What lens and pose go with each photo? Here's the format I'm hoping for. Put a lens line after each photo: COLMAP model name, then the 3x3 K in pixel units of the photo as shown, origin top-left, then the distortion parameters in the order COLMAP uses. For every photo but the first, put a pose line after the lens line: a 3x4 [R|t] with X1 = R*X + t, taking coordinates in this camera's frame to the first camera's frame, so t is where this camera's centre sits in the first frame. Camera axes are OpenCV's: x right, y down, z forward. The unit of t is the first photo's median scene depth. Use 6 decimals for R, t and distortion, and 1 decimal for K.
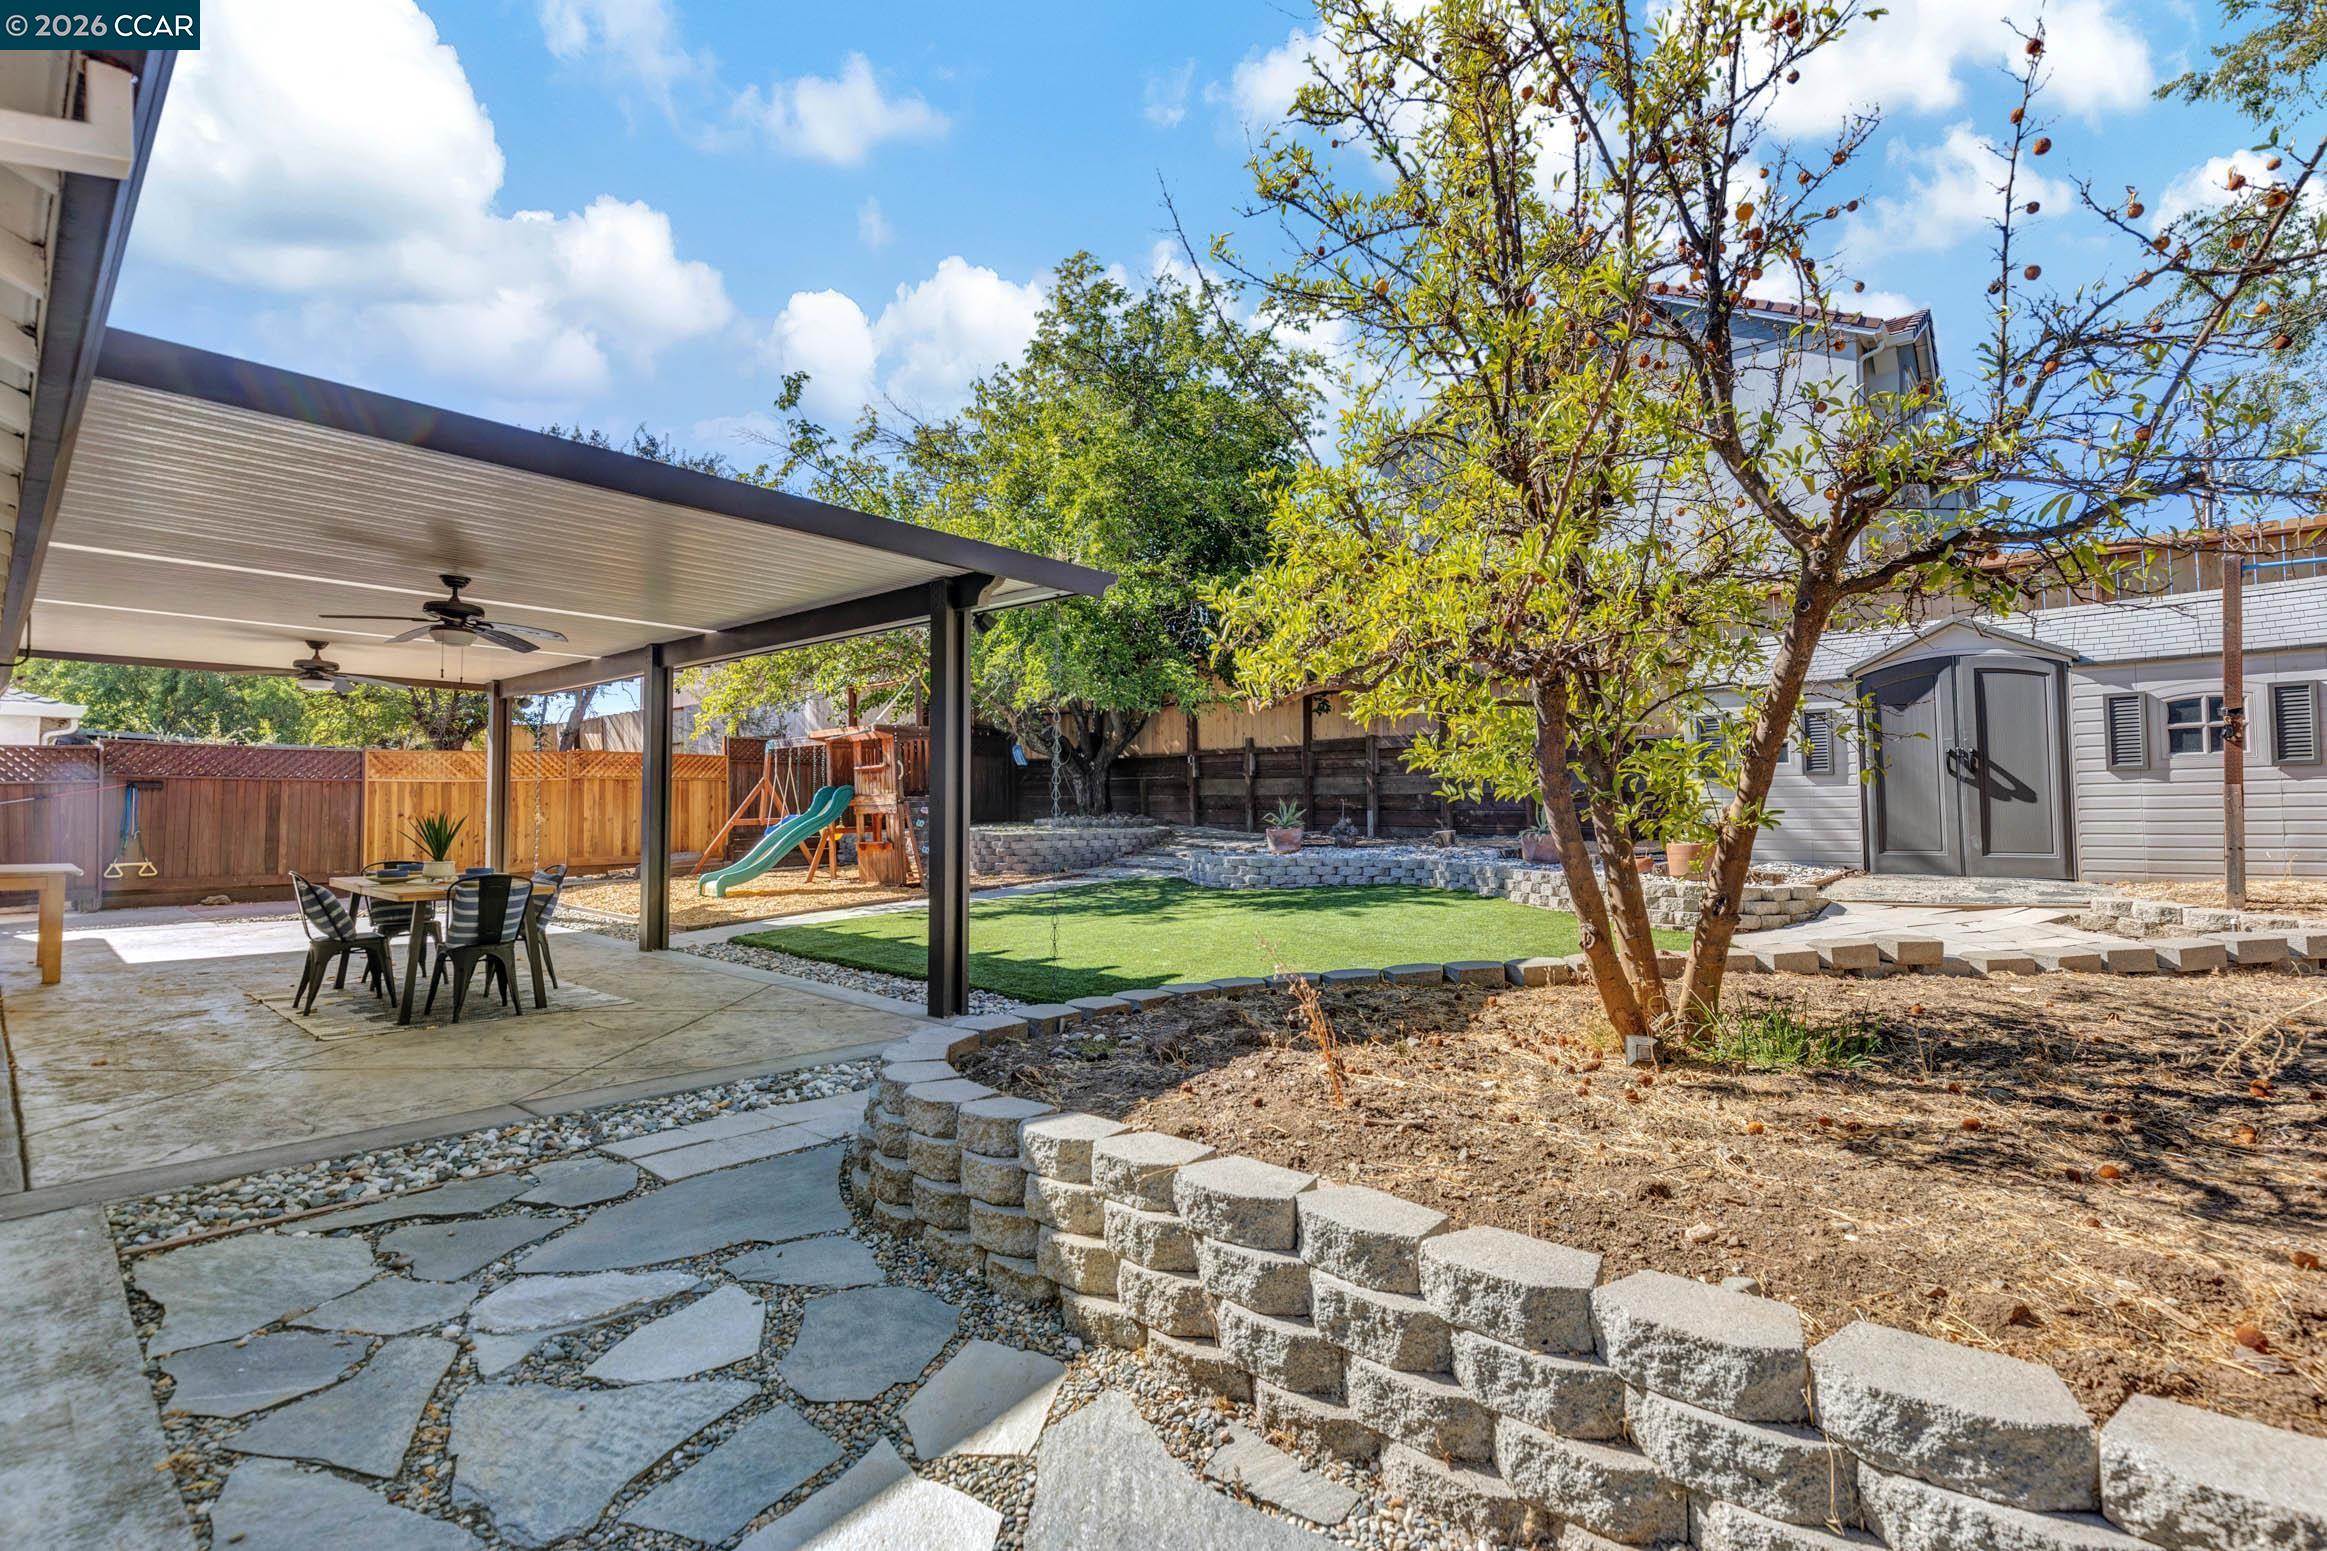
lens RADIAL K [[1048.4, 0, 1166.2], [0, 1048.4, 772.0], [0, 0, 1]] dist [0.002305, -0.000738]
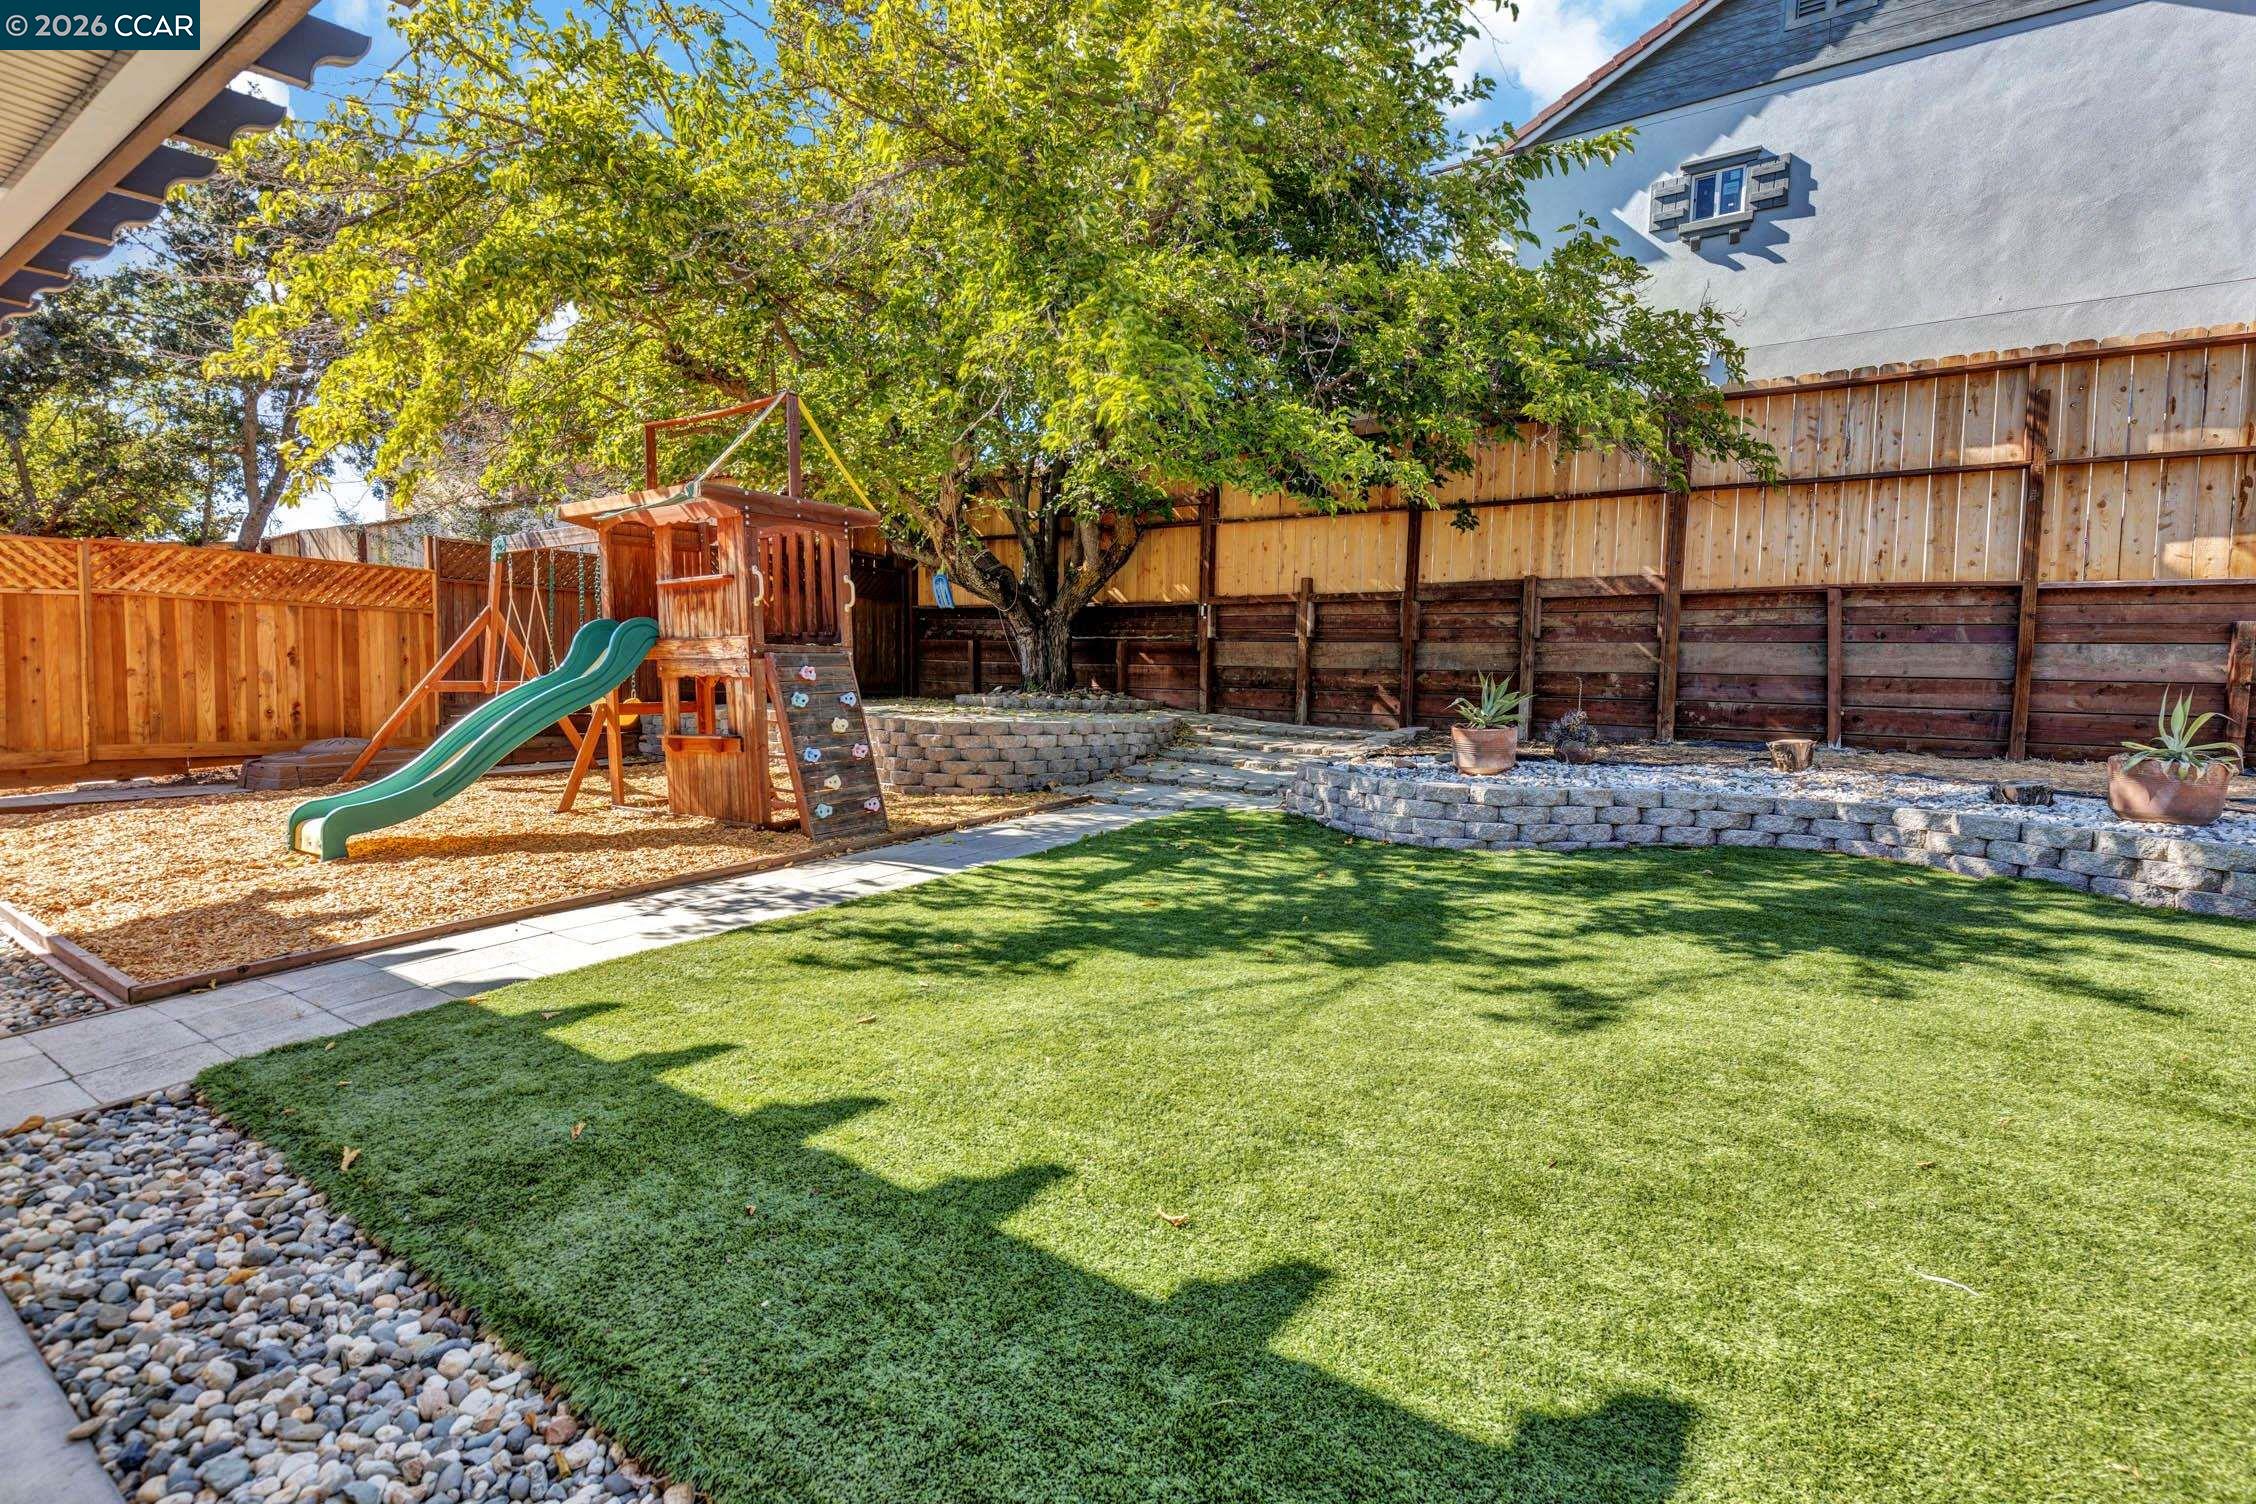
lens RADIAL K [[1016.4, 0, 1113.4], [0, 1016.4, 750.6], [0, 0, 1]] dist [0.002305, -0.000738]
pose [[0.992033, 0.021354, 0.124154, -0.153232], [-0.033266, 0.994951, 0.094683, 0.023864], [-0.121505, -0.098059, 0.987735, 0.531503]]
